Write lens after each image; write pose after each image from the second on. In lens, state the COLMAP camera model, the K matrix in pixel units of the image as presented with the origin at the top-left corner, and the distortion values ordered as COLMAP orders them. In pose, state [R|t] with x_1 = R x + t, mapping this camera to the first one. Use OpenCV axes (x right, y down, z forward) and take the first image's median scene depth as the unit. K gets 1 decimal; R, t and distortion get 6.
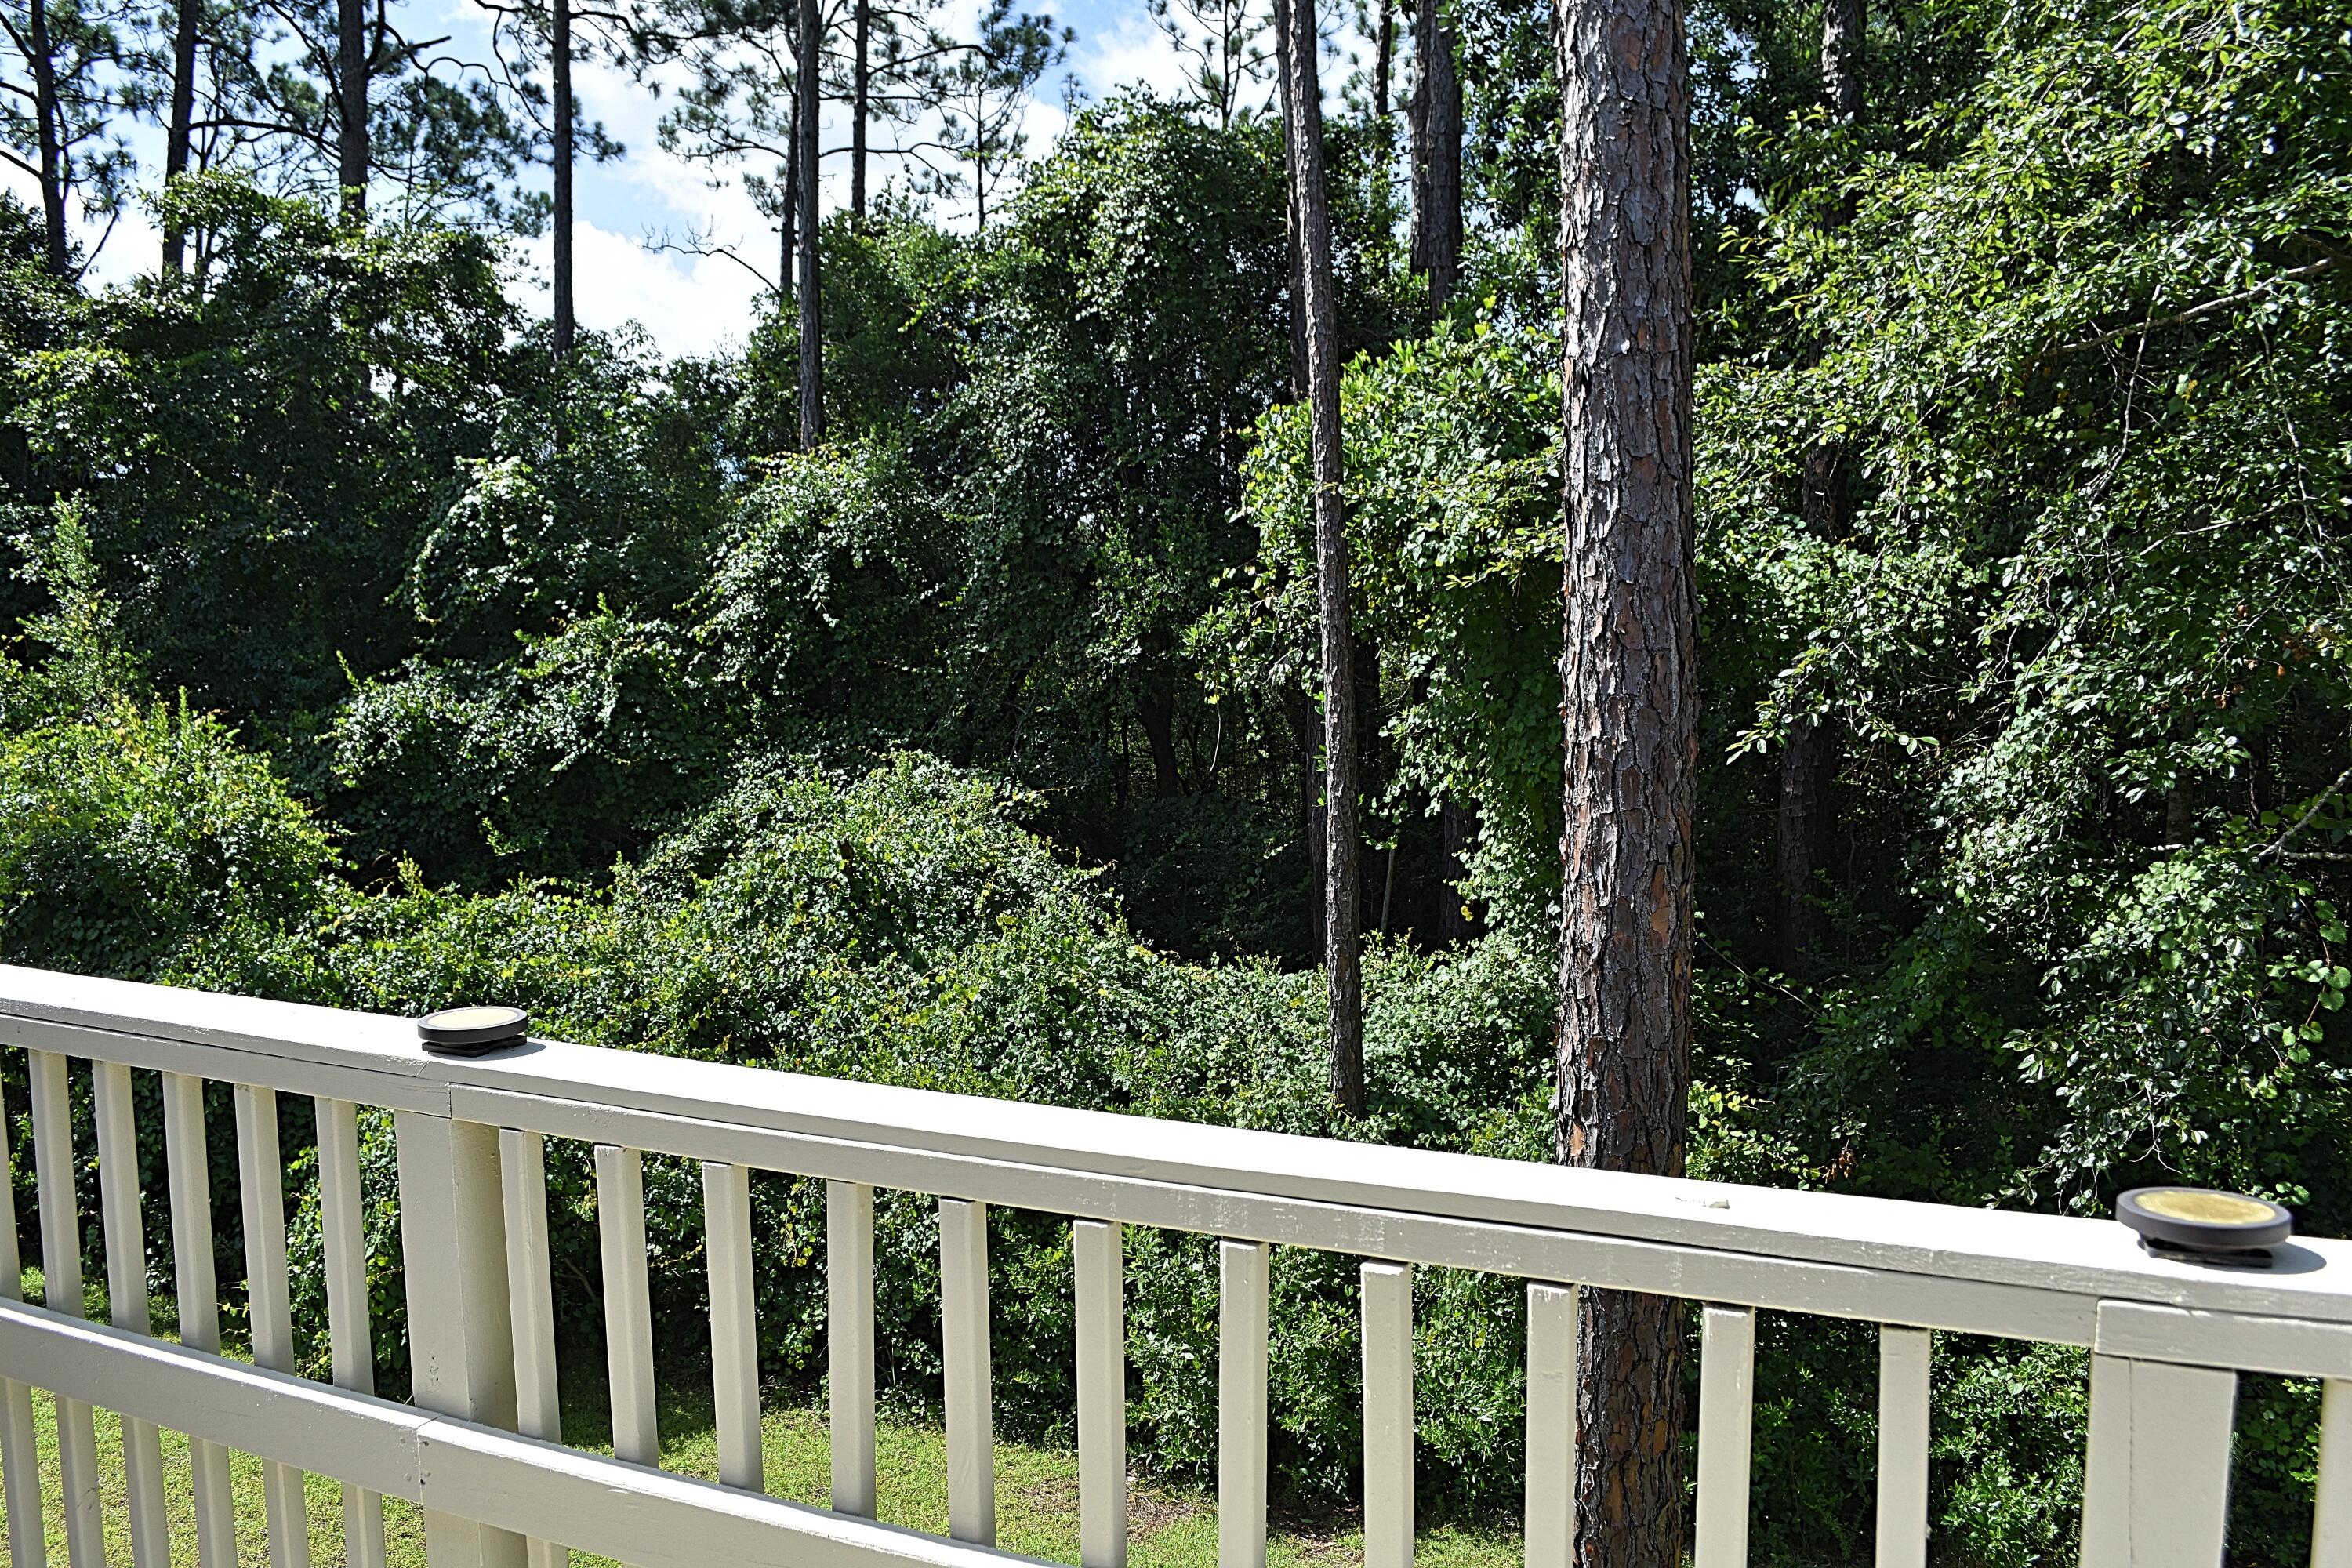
lens RADIAL K [[1892.7, 0, 1162.0], [0, 1892.7, 777.4], [0, 0, 1]] dist [-0.075966, 0.001305]
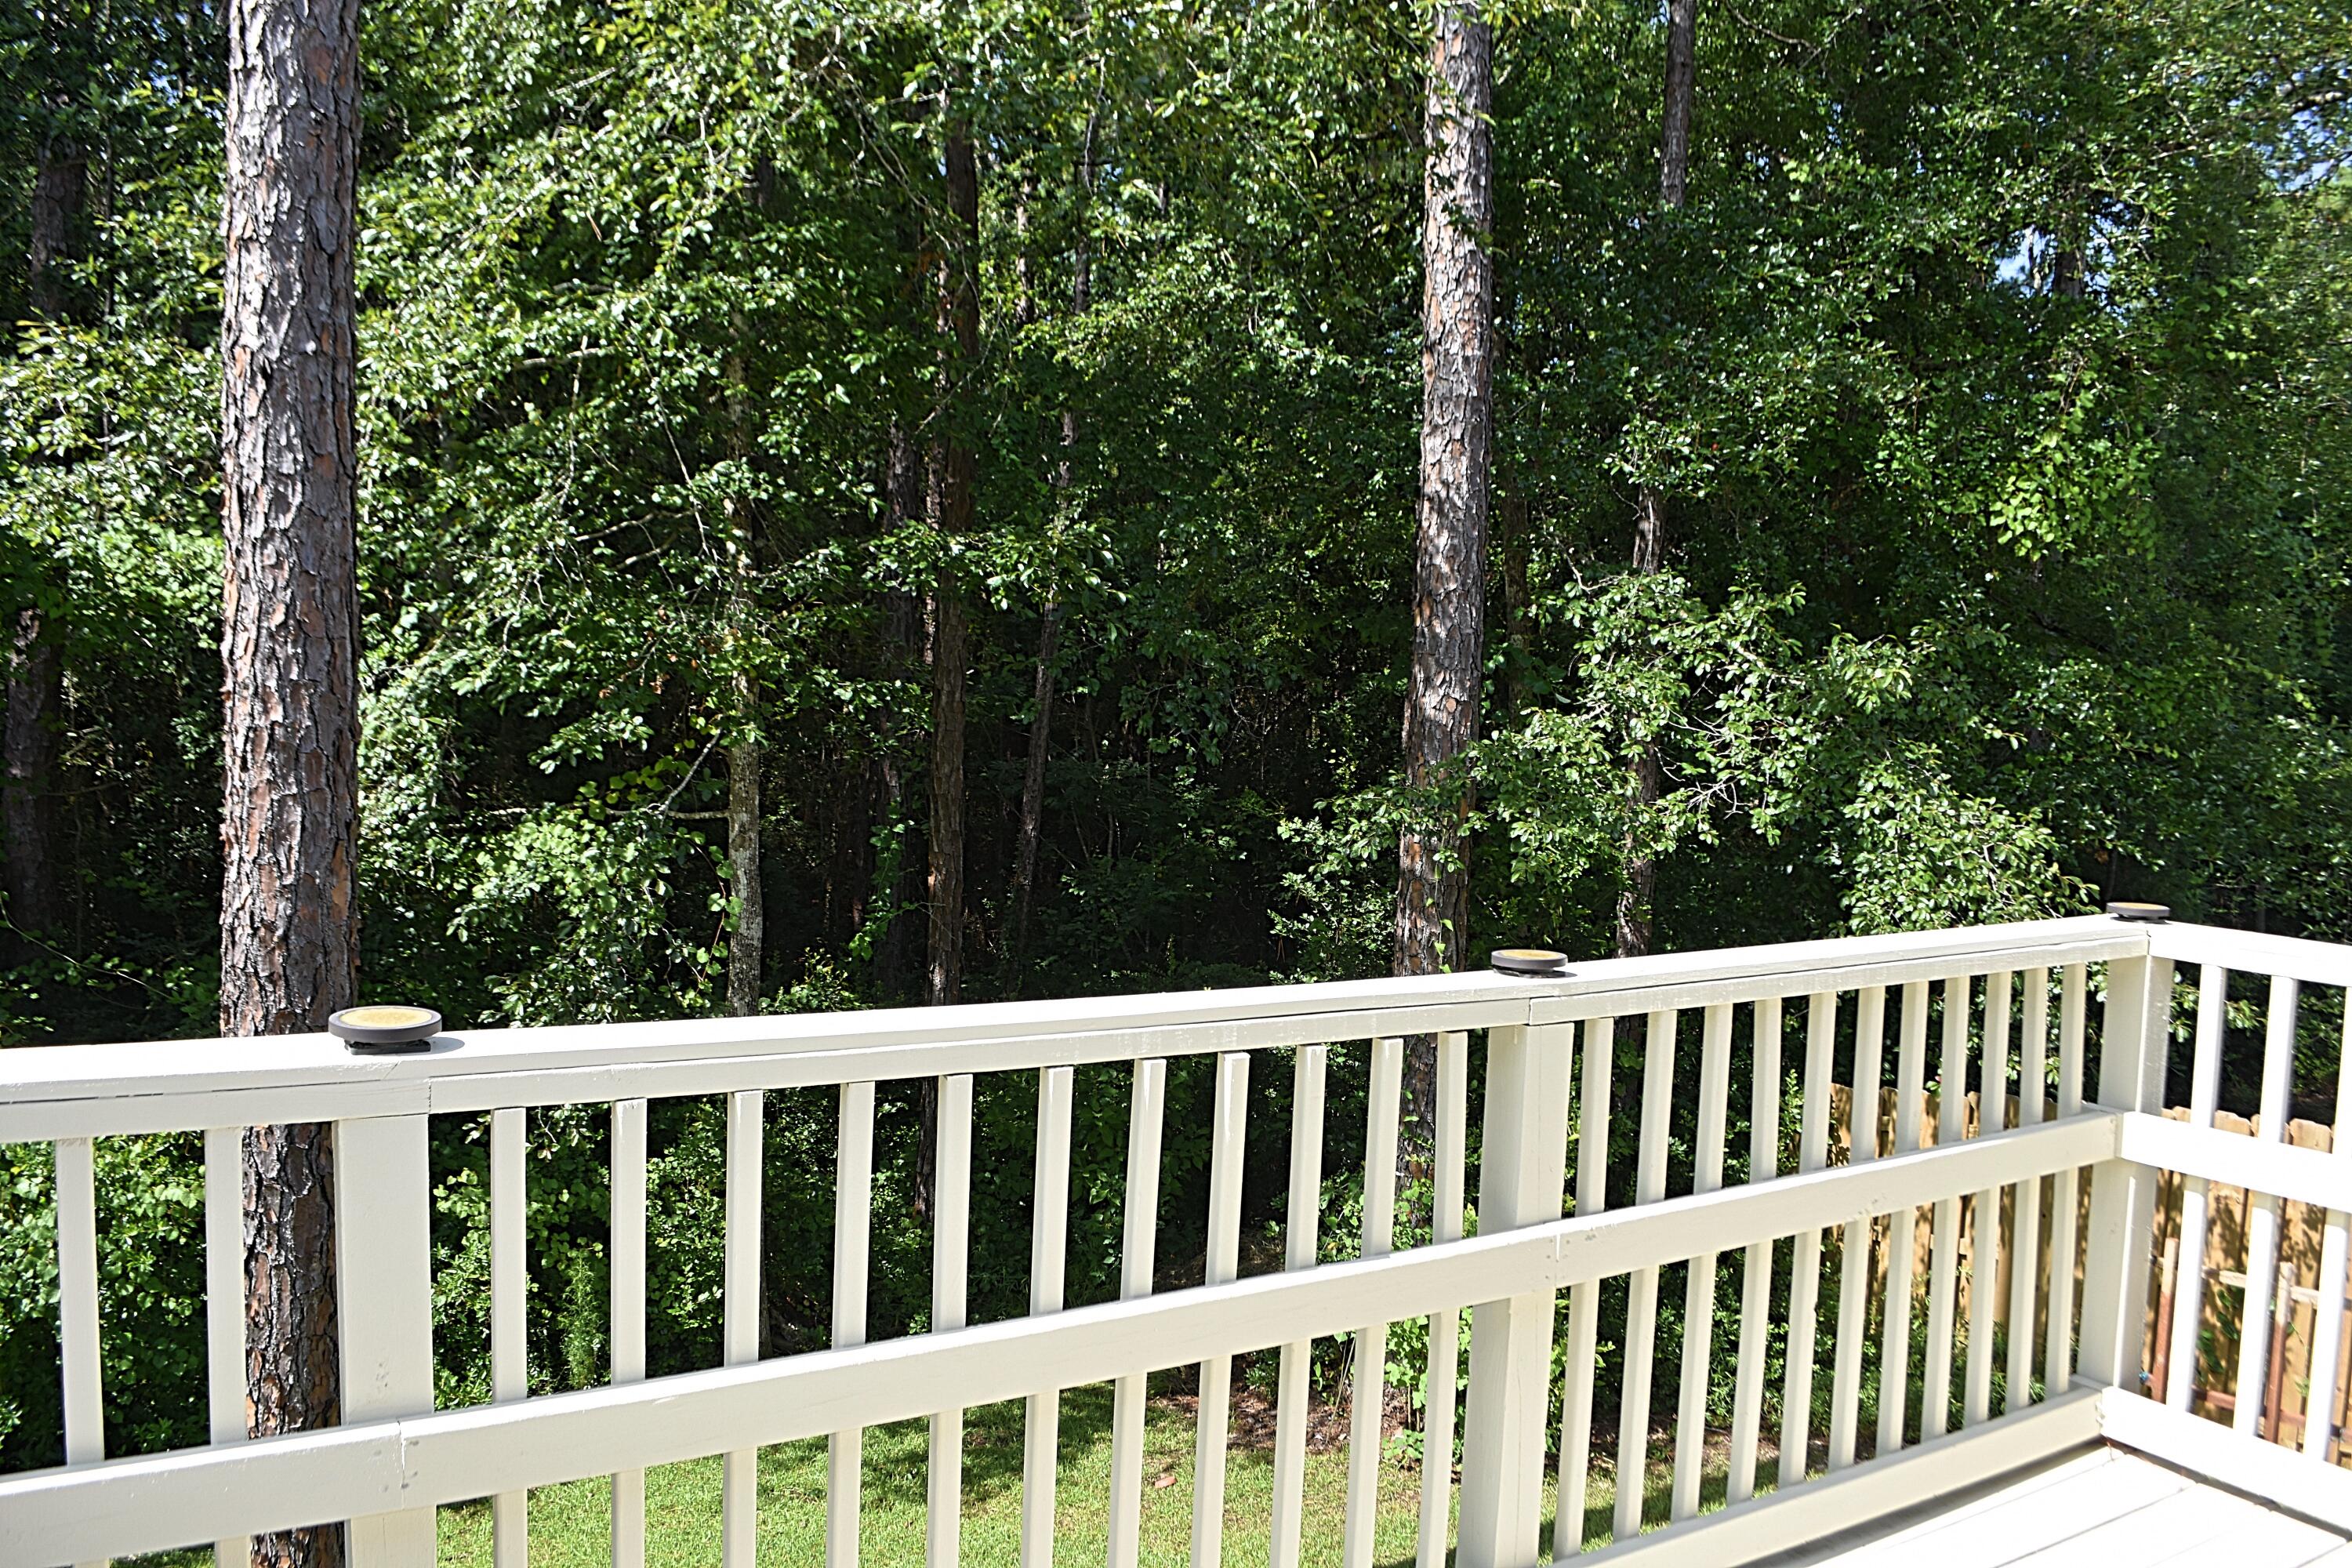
lens RADIAL K [[1892.7, 0, 1169.9], [0, 1892.7, 785.2], [0, 0, 1]] dist [-0.075966, 0.001305]
pose [[0.539427, -0.031309, 0.841450, -0.361098], [0.015514, 0.999508, 0.027244, -0.006380], [-0.841890, -0.001642, 0.539647, 0.038319]]
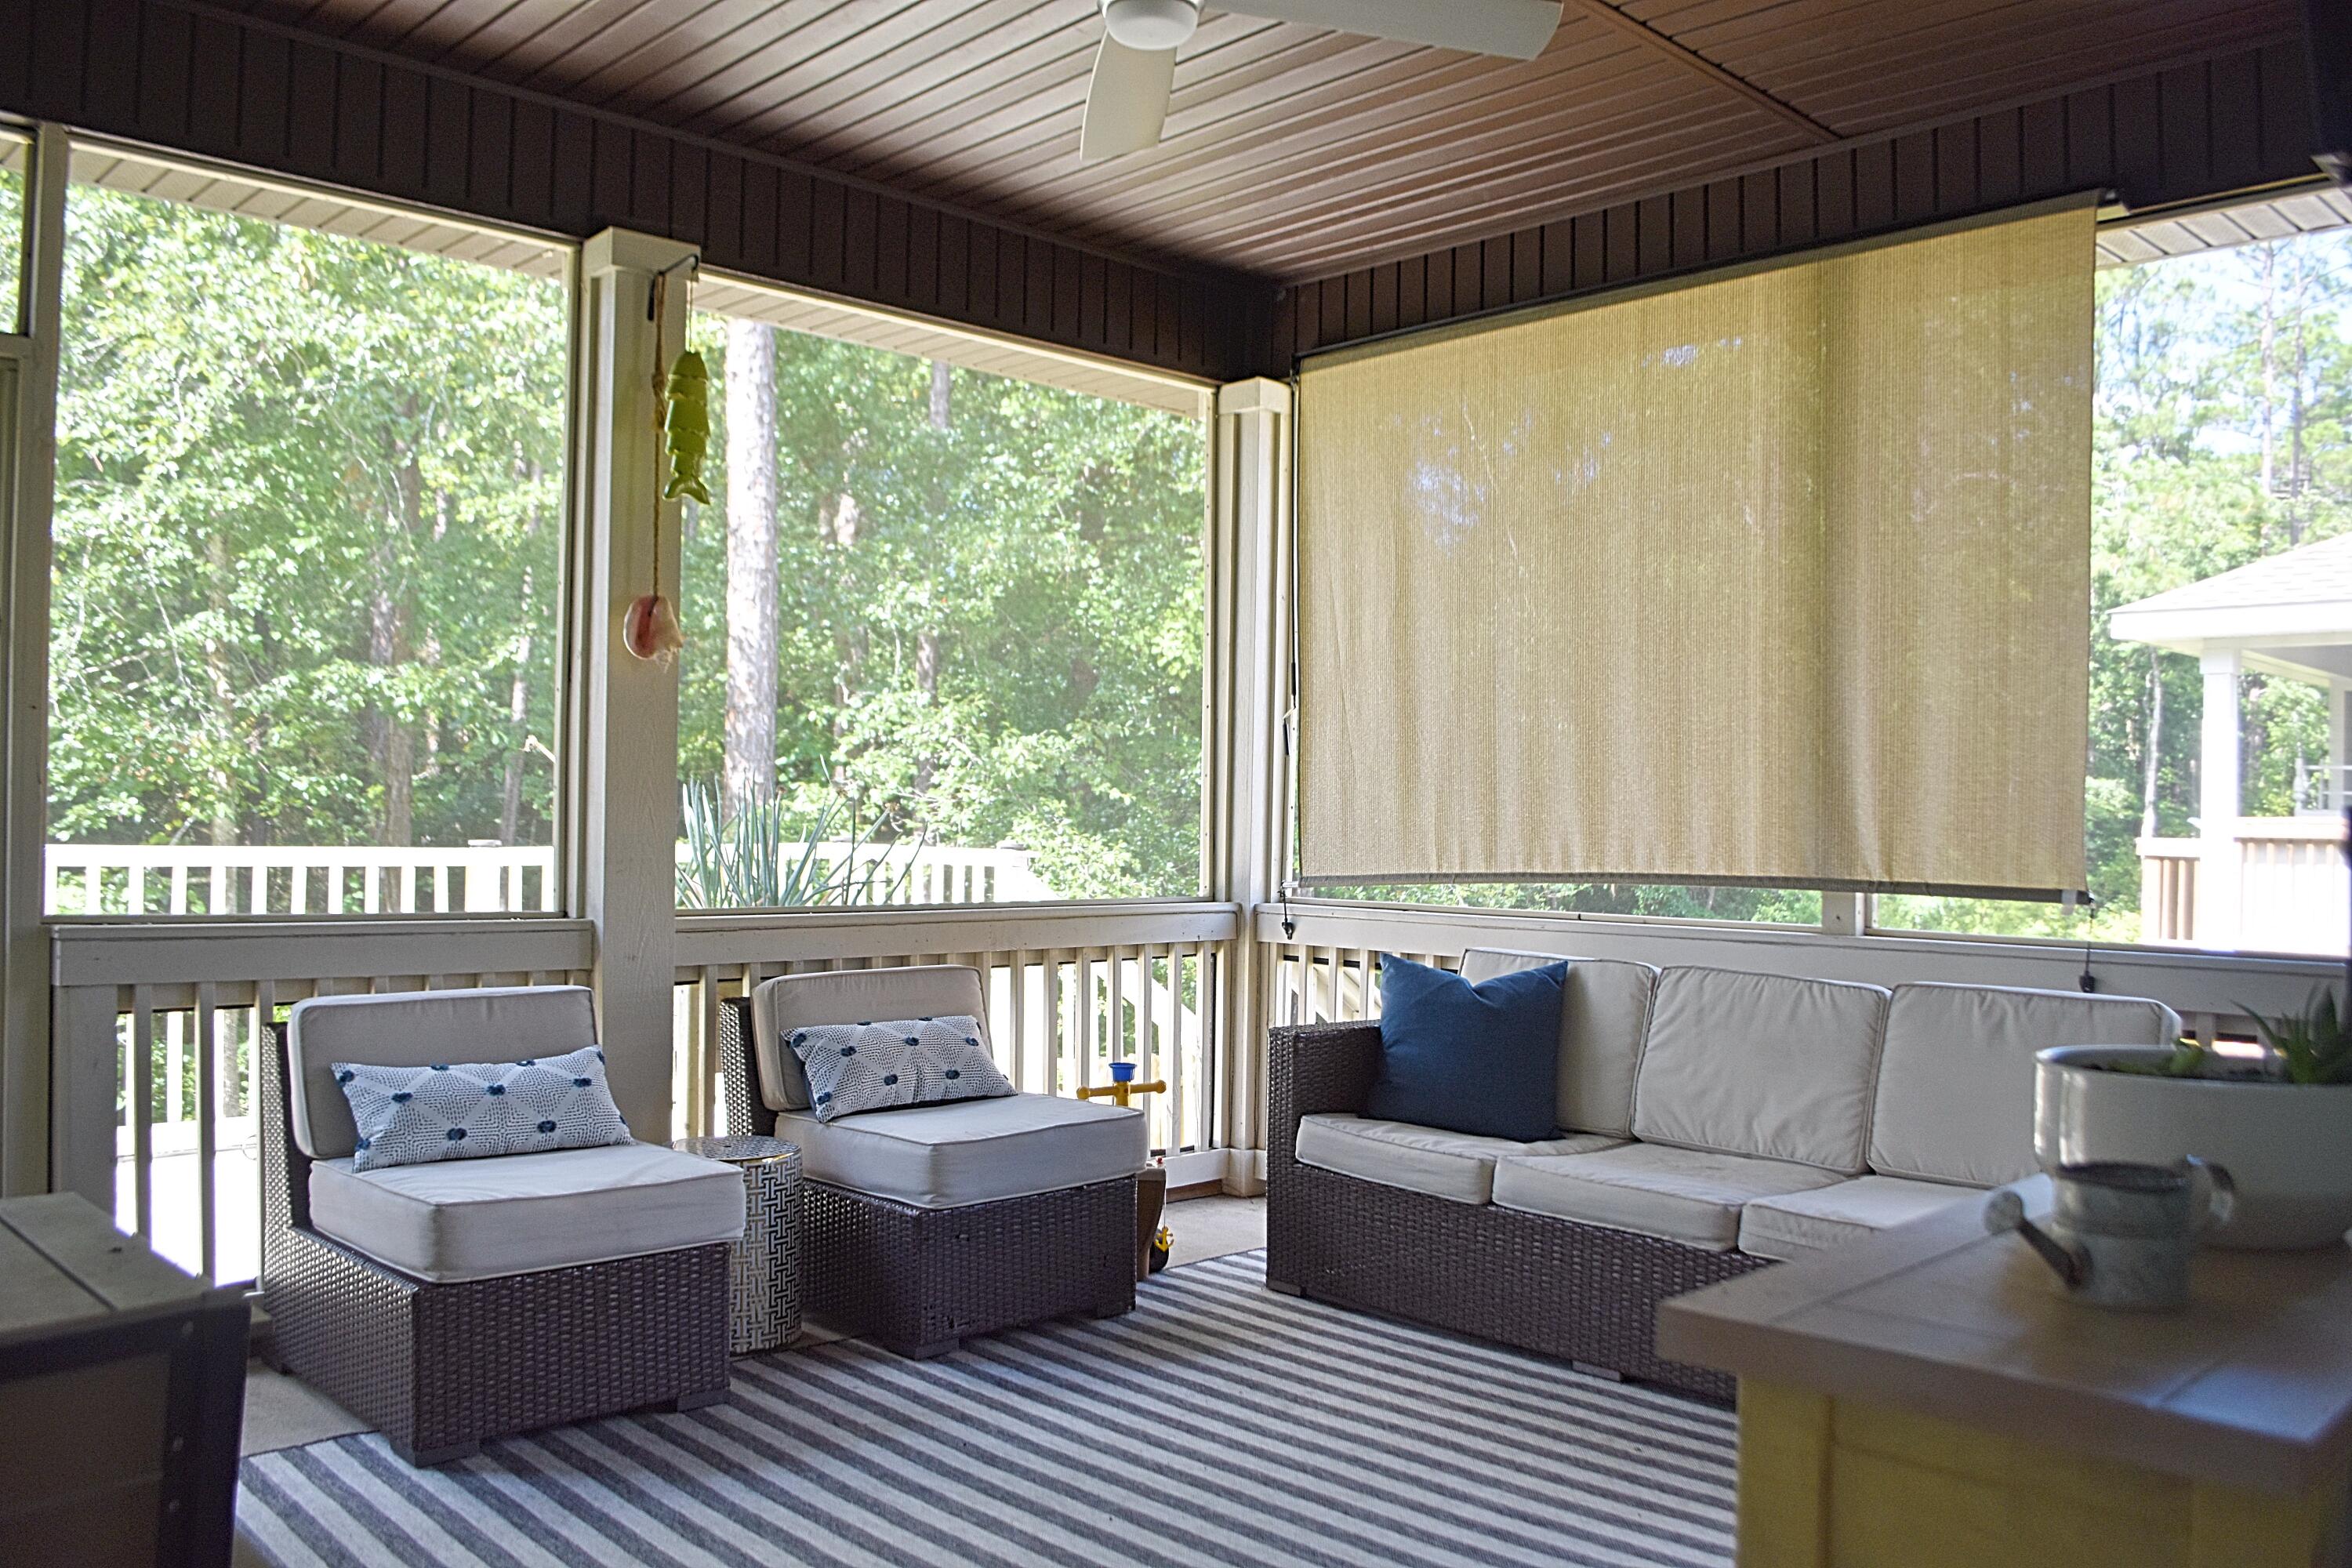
lens RADIAL K [[1892.7, 0, 1186.2], [0, 1892.7, 795.7], [0, 0, 1]] dist [-0.075966, 0.001305]
pose [[0.336364, 0.010488, 0.941674, -0.889298], [0.041025, 0.998826, -0.025779, 0.075264], [-0.940838, 0.047303, 0.335538, -0.615389]]
